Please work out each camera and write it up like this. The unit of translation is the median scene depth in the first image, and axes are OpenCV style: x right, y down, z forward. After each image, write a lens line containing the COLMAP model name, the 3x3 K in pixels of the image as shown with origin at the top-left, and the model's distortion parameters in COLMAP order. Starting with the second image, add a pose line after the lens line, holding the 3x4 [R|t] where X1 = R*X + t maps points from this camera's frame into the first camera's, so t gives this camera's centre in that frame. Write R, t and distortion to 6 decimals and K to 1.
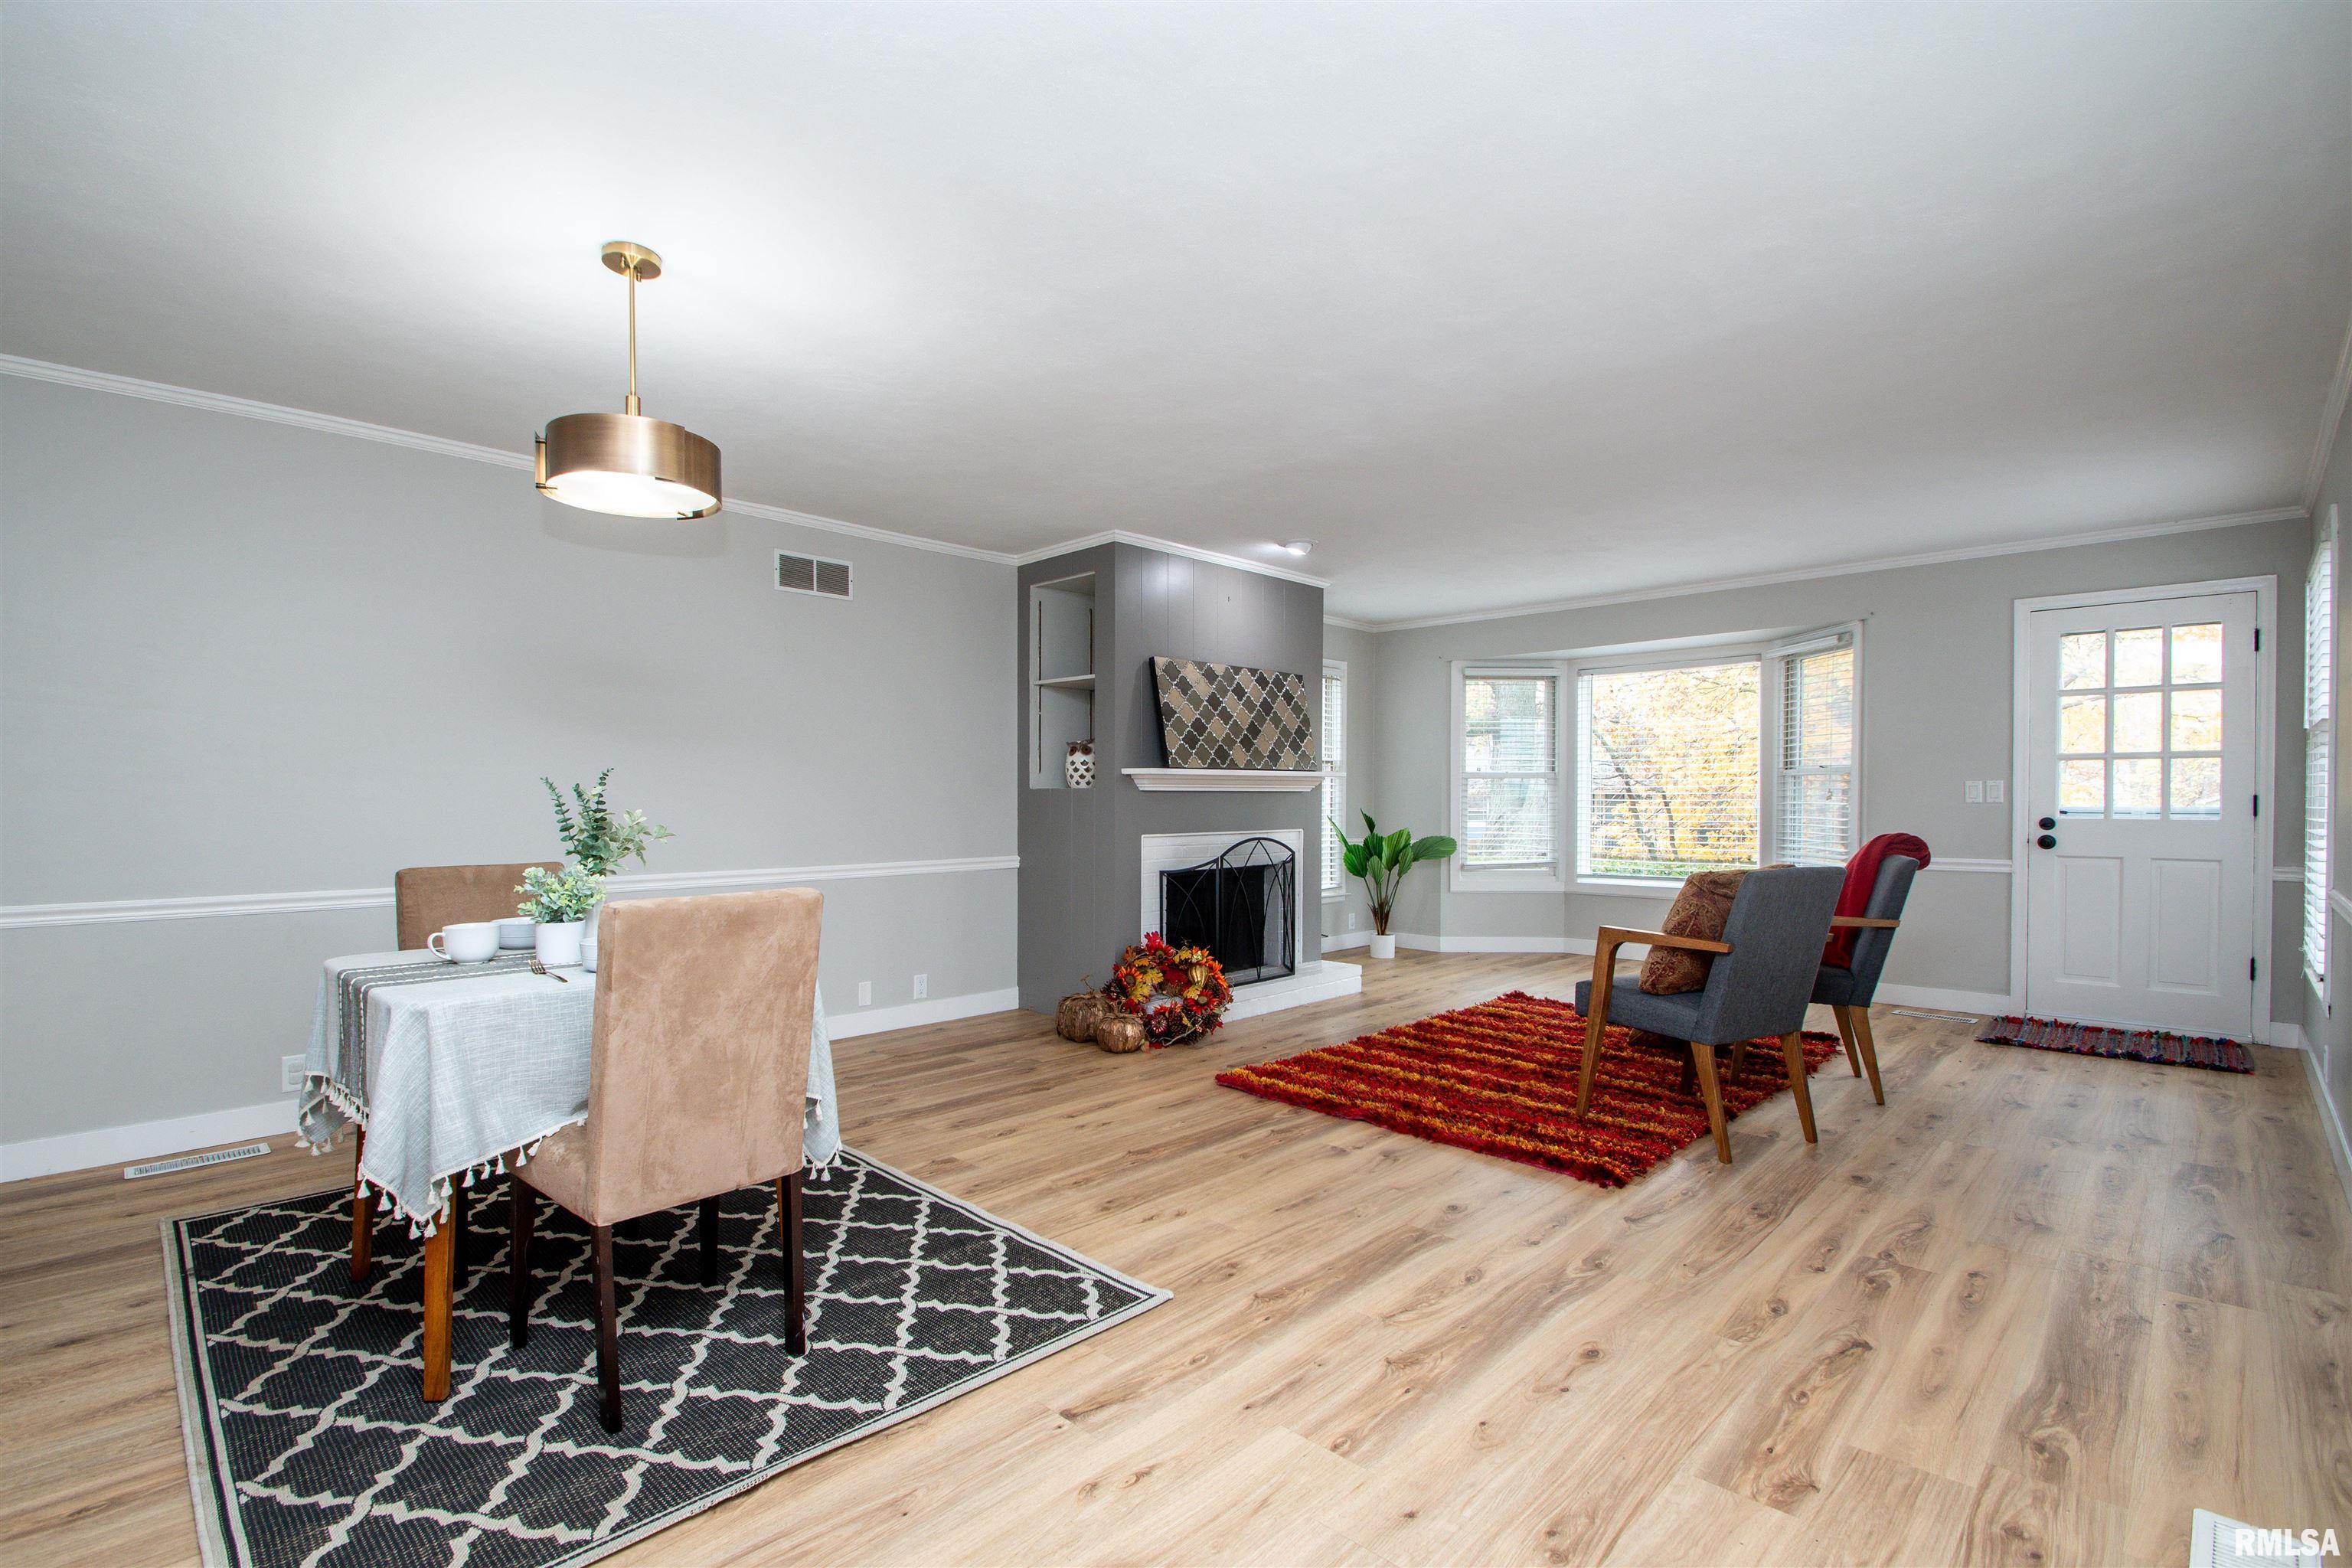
lens RADIAL K [[1057.8, 0, 1136.2], [0, 1057.8, 817.3], [0, 0, 1]] dist [0.005020, -0.008160]
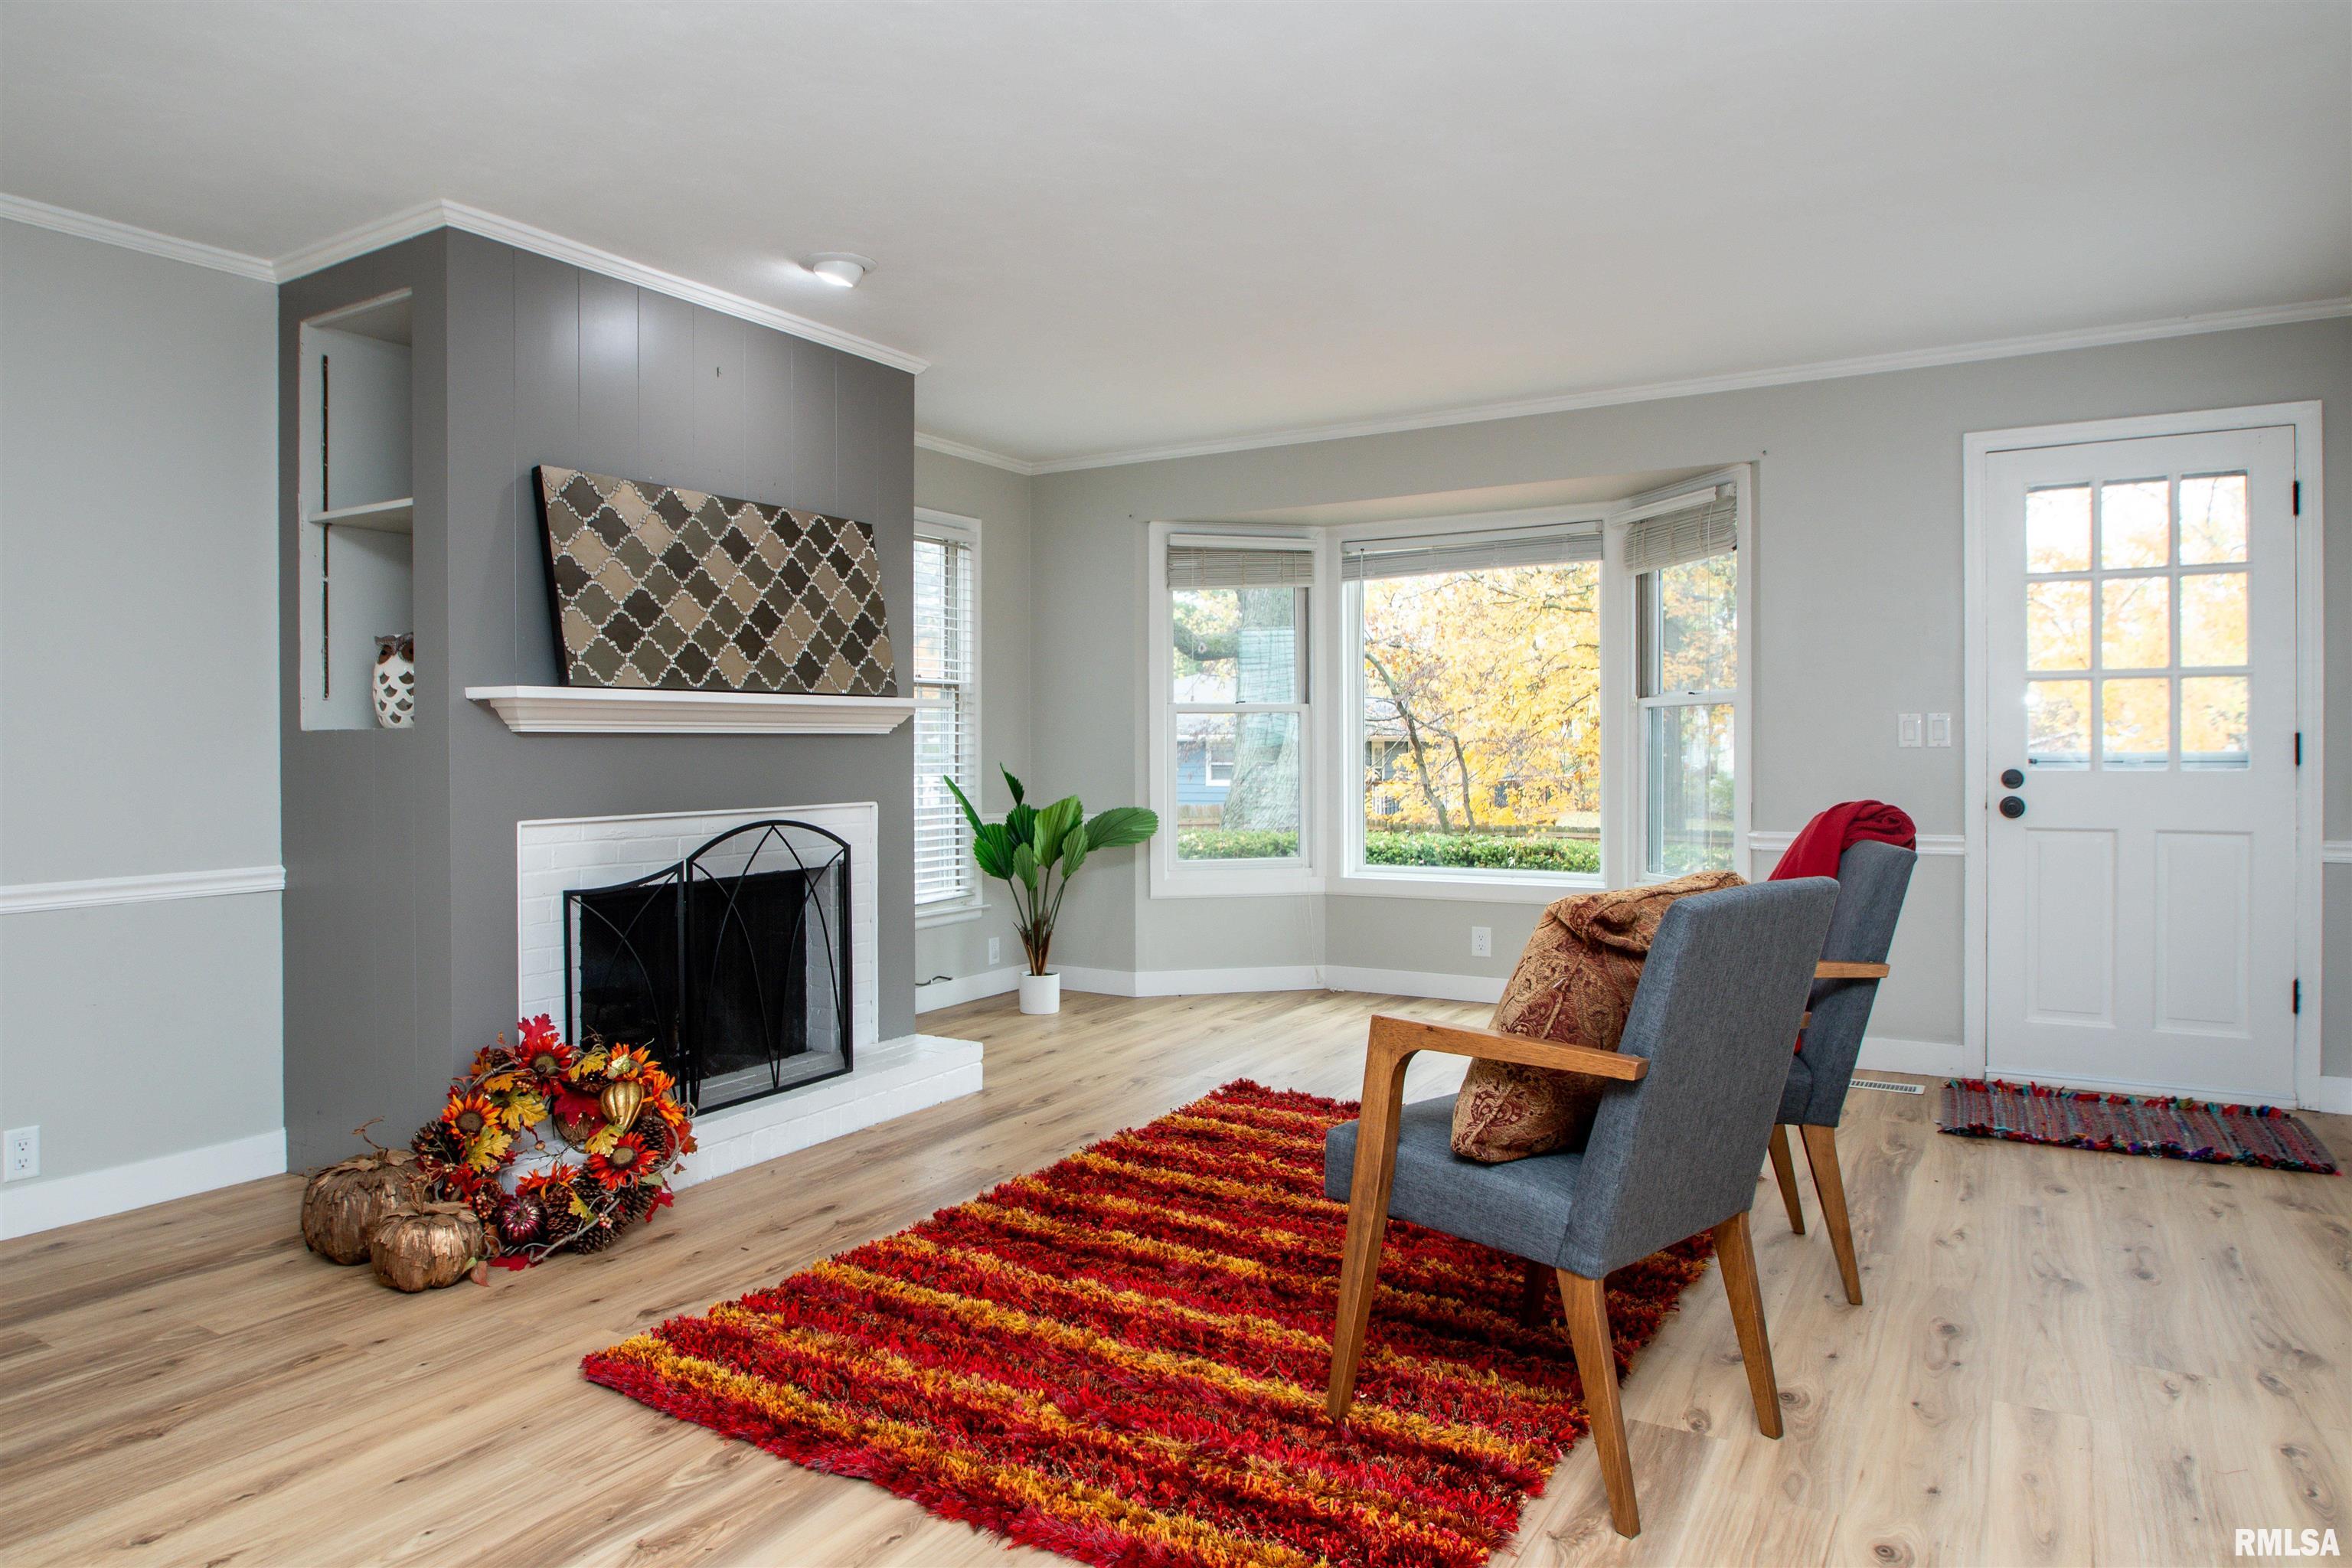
lens RADIAL K [[1464.3, 0, 1117.0], [0, 1464.3, 770.4], [0, 0, 1]] dist [-0.033272, 0.008498]
pose [[0.972264, -0.009325, 0.233699, 0.123300], [0.010219, 0.999944, -0.002616, -0.002571], [-0.233661, 0.004931, 0.972306, 0.274285]]
